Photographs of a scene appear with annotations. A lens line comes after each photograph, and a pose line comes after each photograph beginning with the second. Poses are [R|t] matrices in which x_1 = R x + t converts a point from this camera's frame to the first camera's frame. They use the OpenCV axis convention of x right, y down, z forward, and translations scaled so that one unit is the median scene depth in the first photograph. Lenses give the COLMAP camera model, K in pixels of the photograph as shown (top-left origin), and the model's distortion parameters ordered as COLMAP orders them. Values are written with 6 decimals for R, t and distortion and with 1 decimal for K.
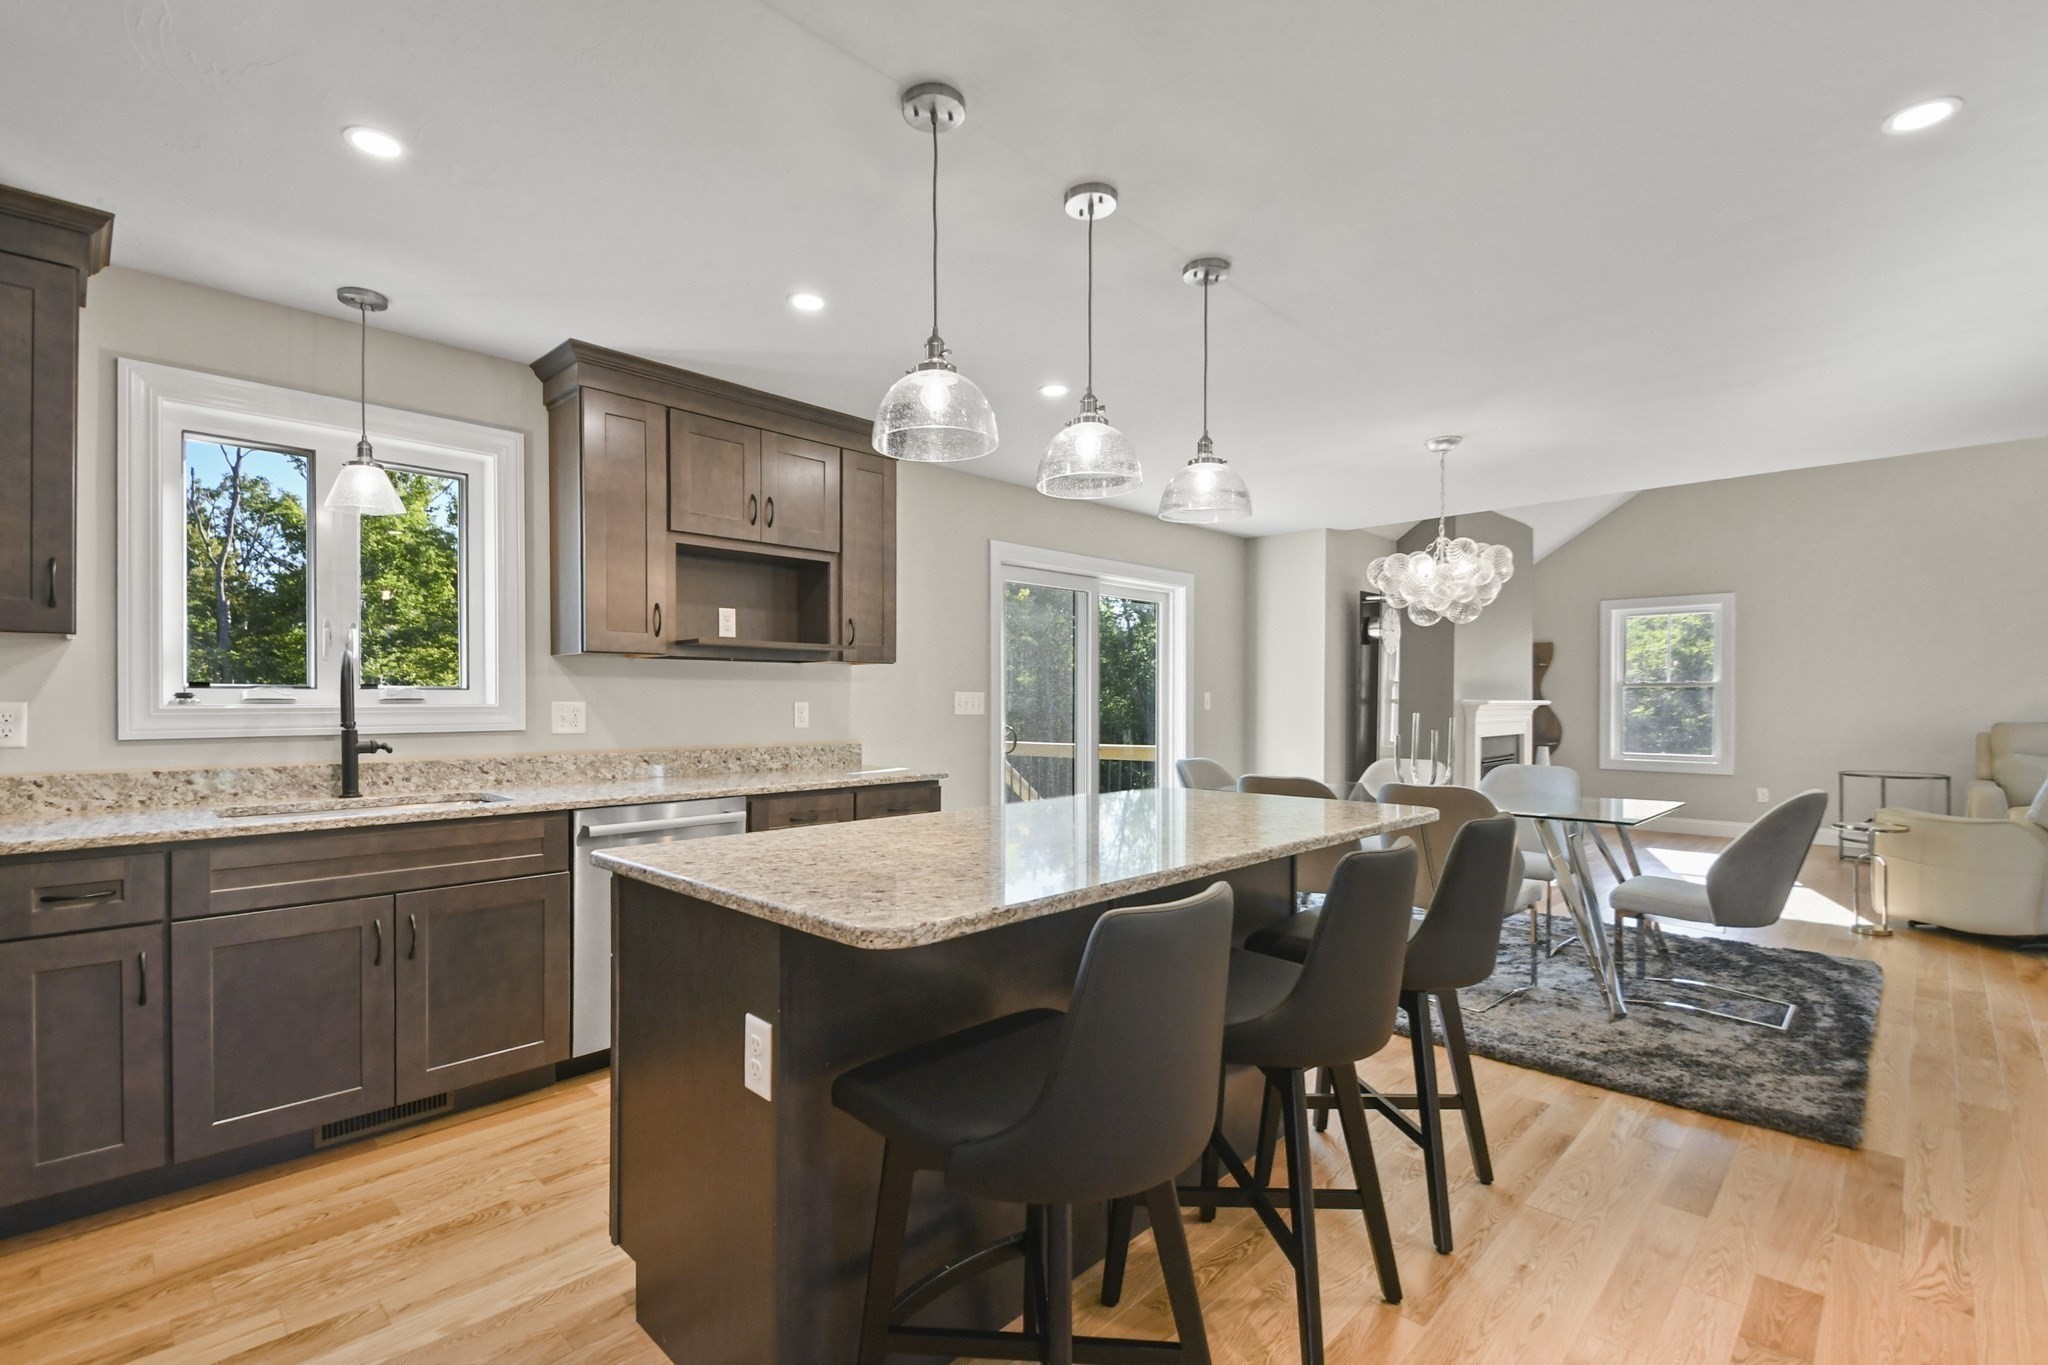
lens RADIAL K [[926.2, 0, 1016.3], [0, 926.2, 695.1], [0, 0, 1]] dist [-0.001147, -0.000056]
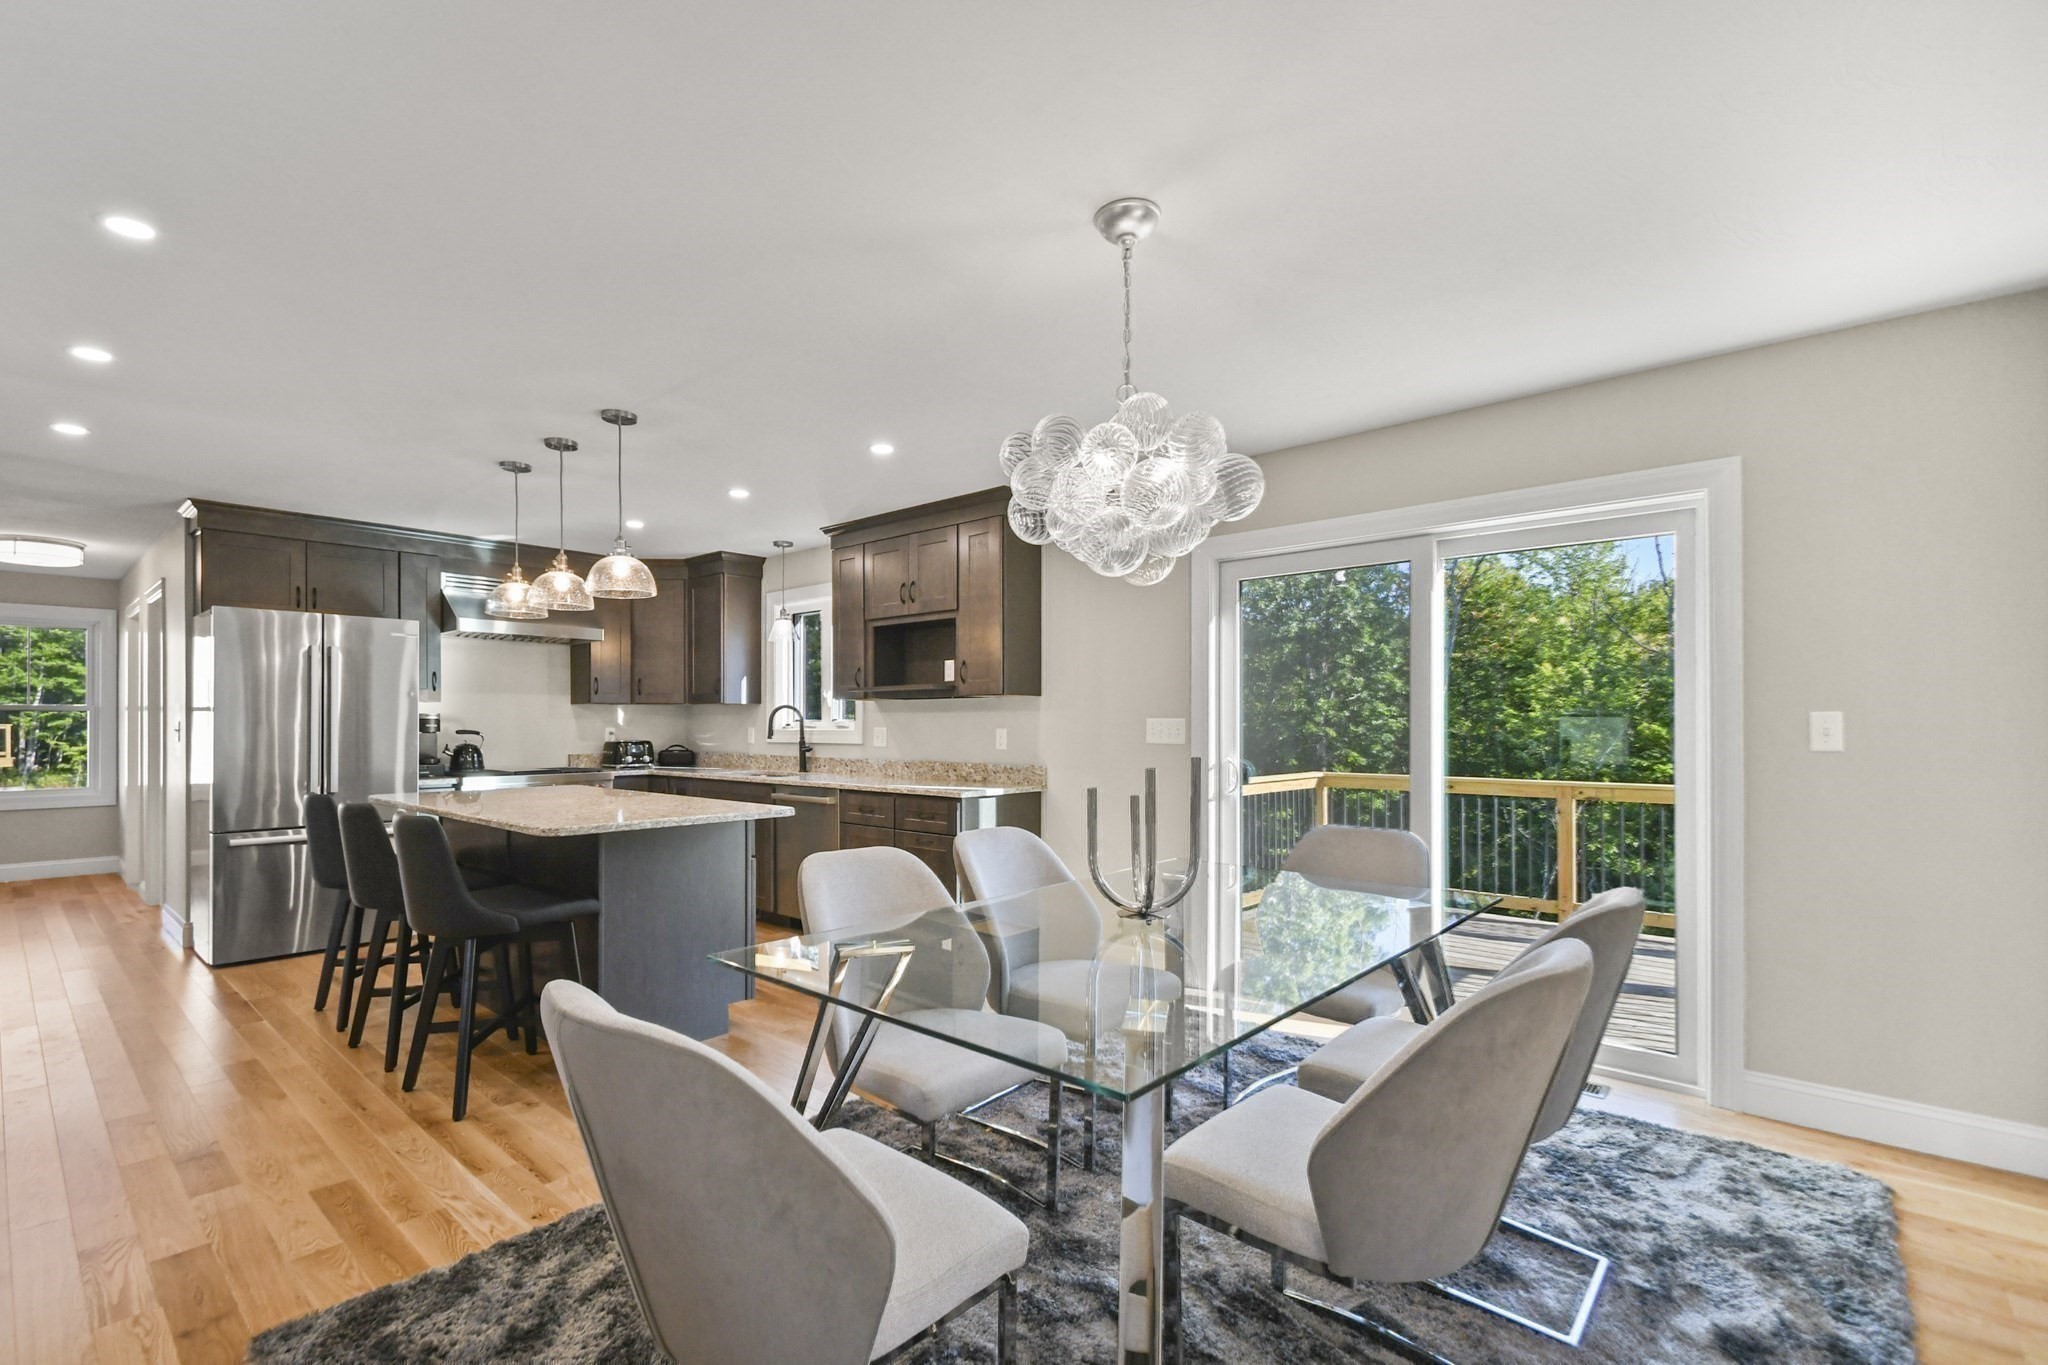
lens RADIAL K [[921.3, 0, 1017.7], [0, 921.3, 721.7], [0, 0, 1]] dist [-0.000602, -0.000188]
pose [[0.043248, -0.003353, -0.999059, 1.187507], [0.006900, 0.999972, -0.003057, 0.002630], [0.999041, -0.006761, 0.043270, 1.167635]]
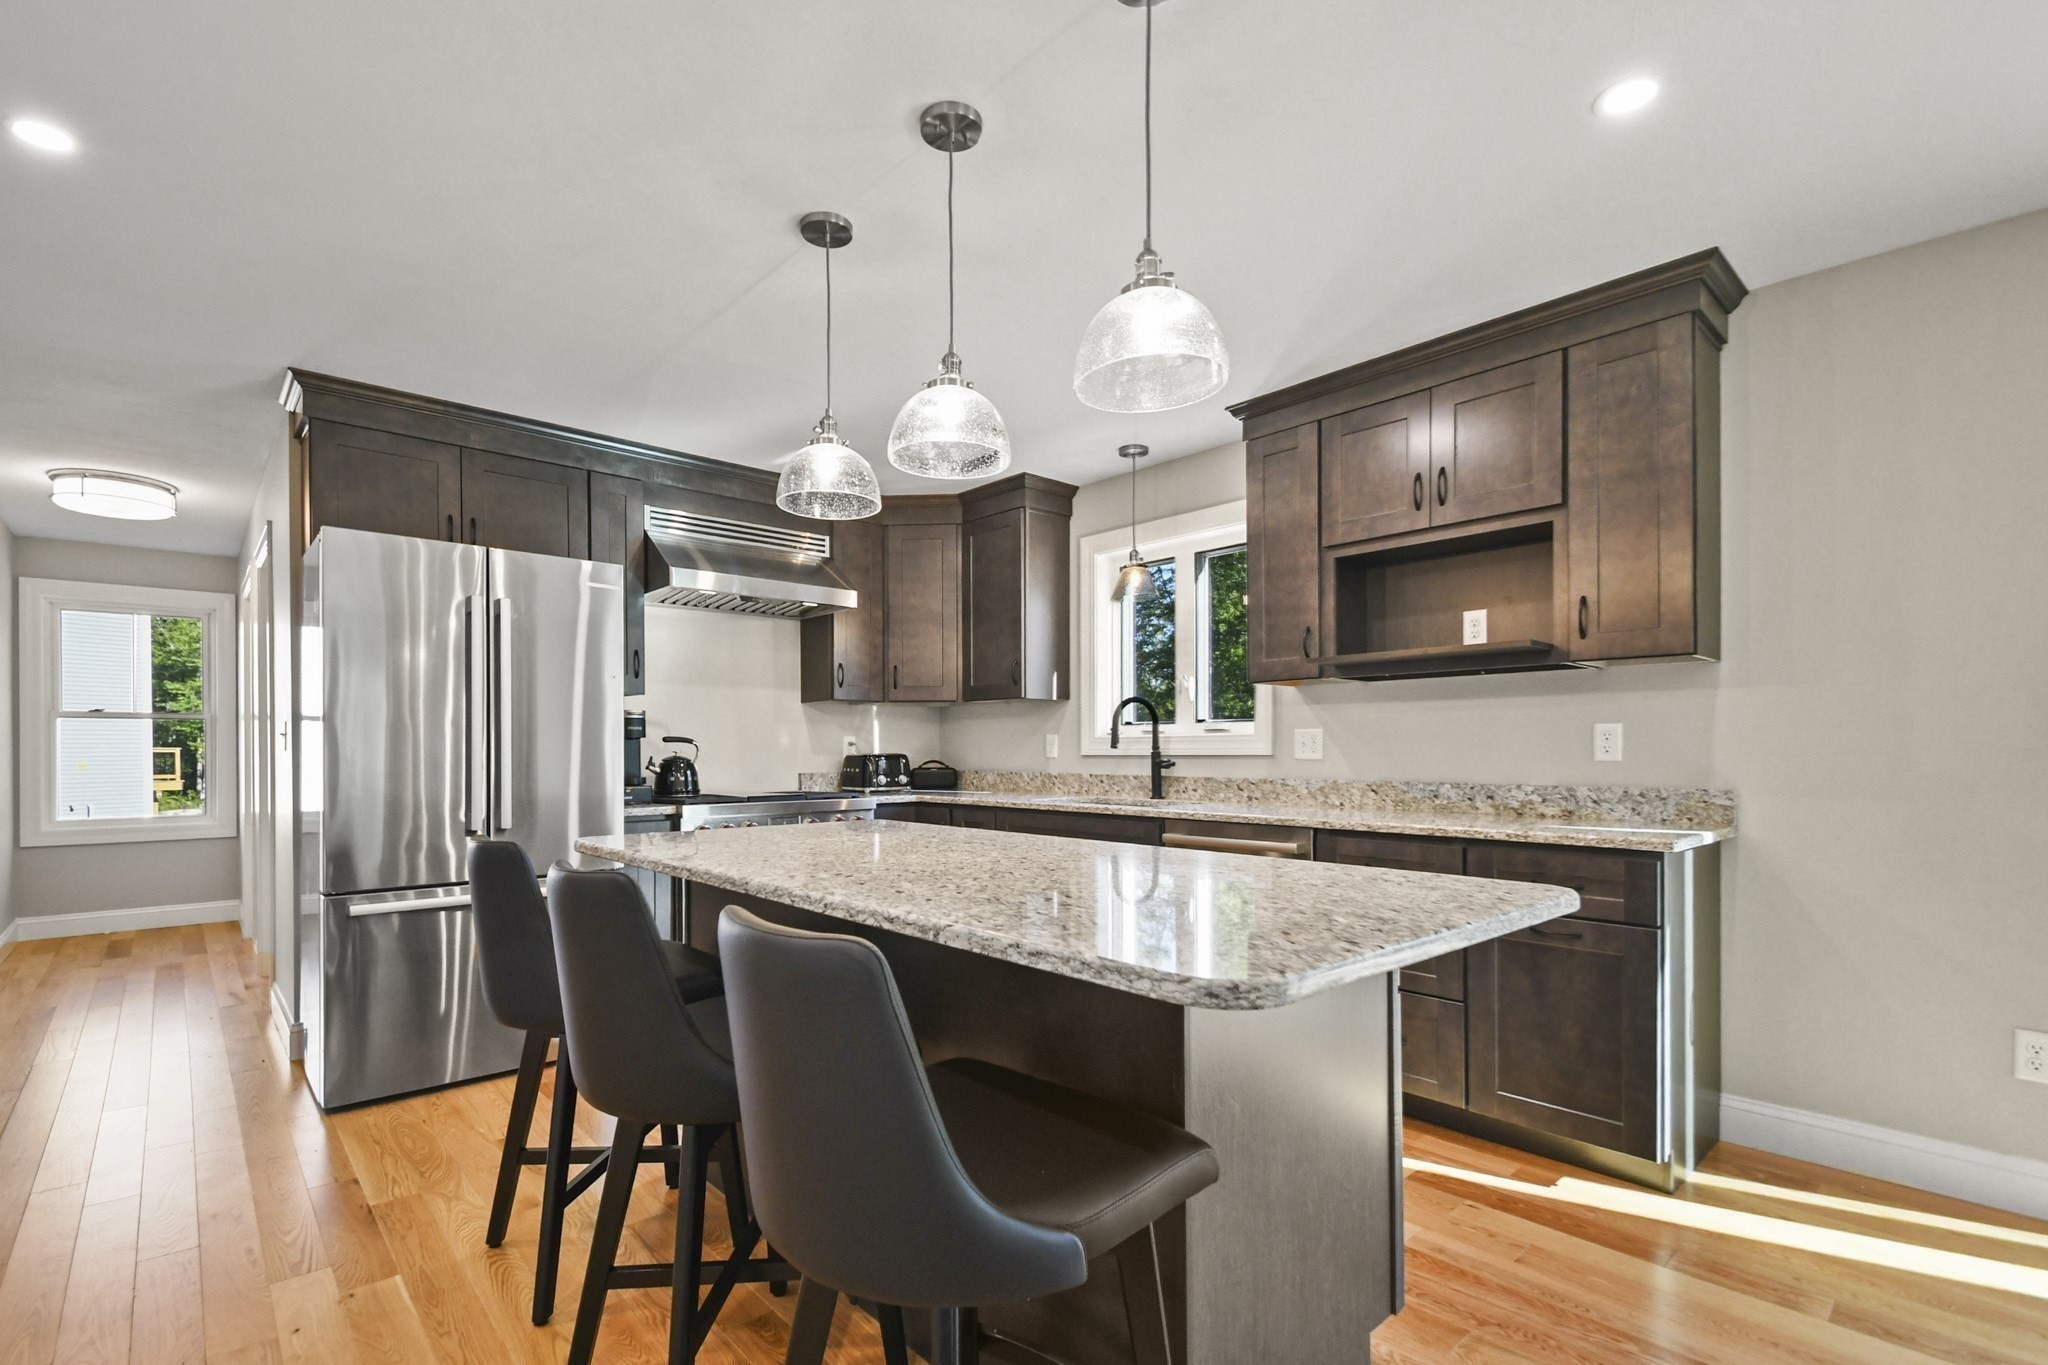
lens RADIAL K [[915.2, 0, 1016.0], [0, 915.2, 752.0], [0, 0, 1]] dist [0.009389, -0.000018]
pose [[-0.062113, 0.001453, -0.998068, 0.579979], [0.008857, 0.999960, 0.000904, 0.028820], [0.998030, -0.008784, -0.062123, 0.724542]]
